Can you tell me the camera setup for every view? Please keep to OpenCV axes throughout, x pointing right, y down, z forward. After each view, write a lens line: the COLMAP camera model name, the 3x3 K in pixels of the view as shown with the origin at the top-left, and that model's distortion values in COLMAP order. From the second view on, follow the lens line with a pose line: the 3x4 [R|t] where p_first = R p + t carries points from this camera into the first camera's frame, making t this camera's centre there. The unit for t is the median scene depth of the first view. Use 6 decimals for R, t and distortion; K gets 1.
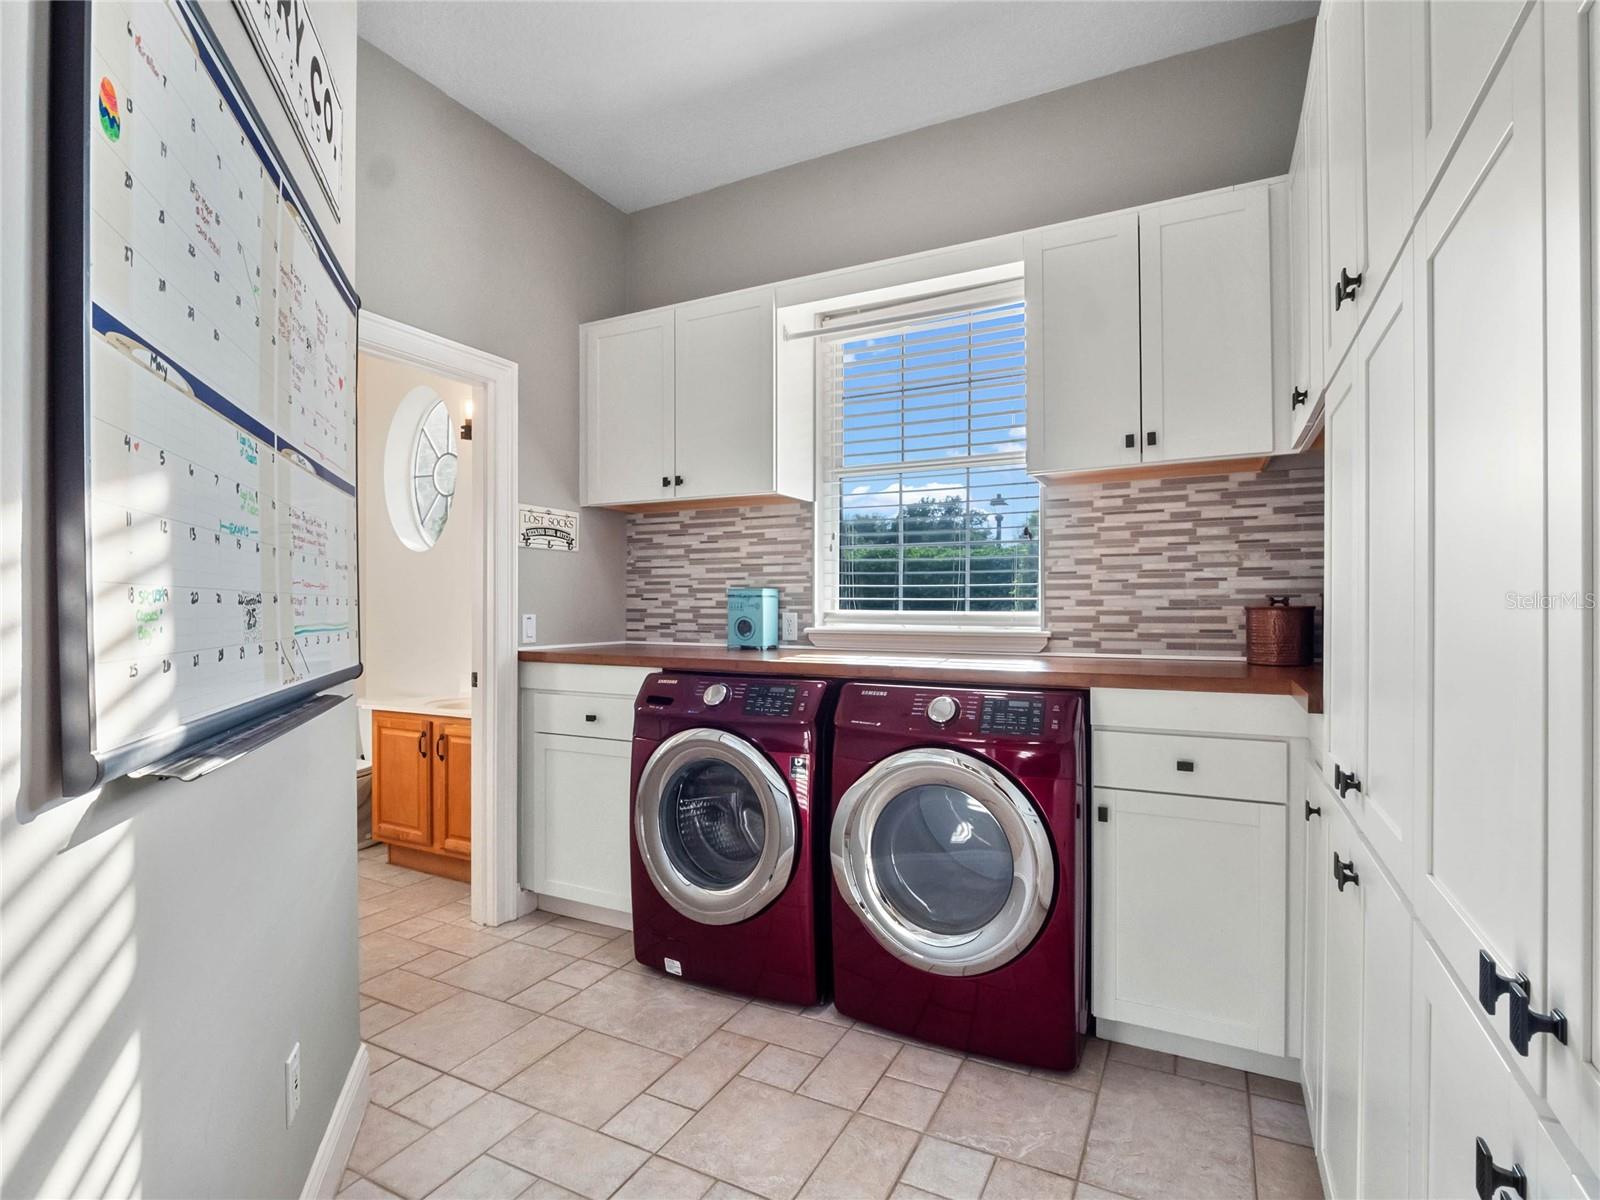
lens RADIAL K [[786.4, 0, 813.6], [0, 786.4, 607.8], [0, 0, 1]] dist [-0.013210, 0.000188]
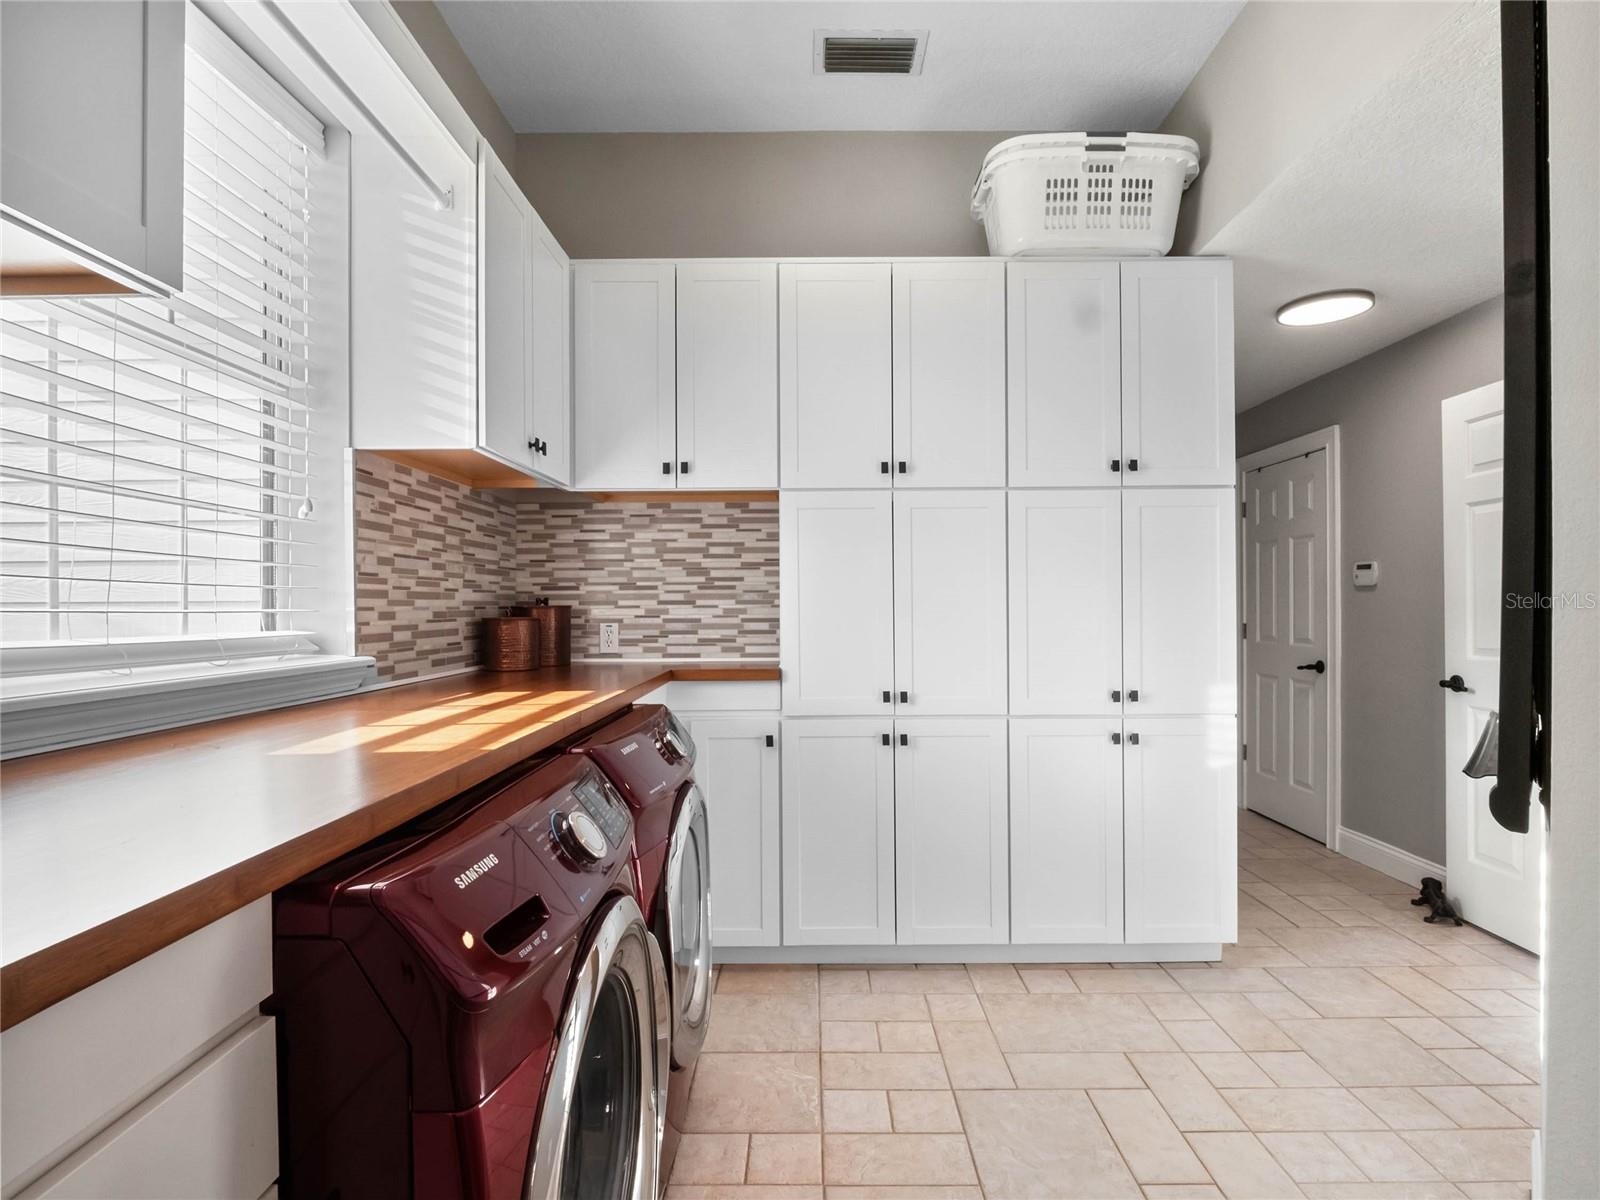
lens RADIAL K [[786.4, 0, 813.6], [0, 786.4, 607.8], [0, 0, 1]] dist [-0.013210, 0.000188]
pose [[-0.451817, 0.004393, 0.892100, -0.525105], [0.011618, 0.999932, 0.000960, -0.010103], [-0.892035, 0.010798, -0.451837, 0.998367]]
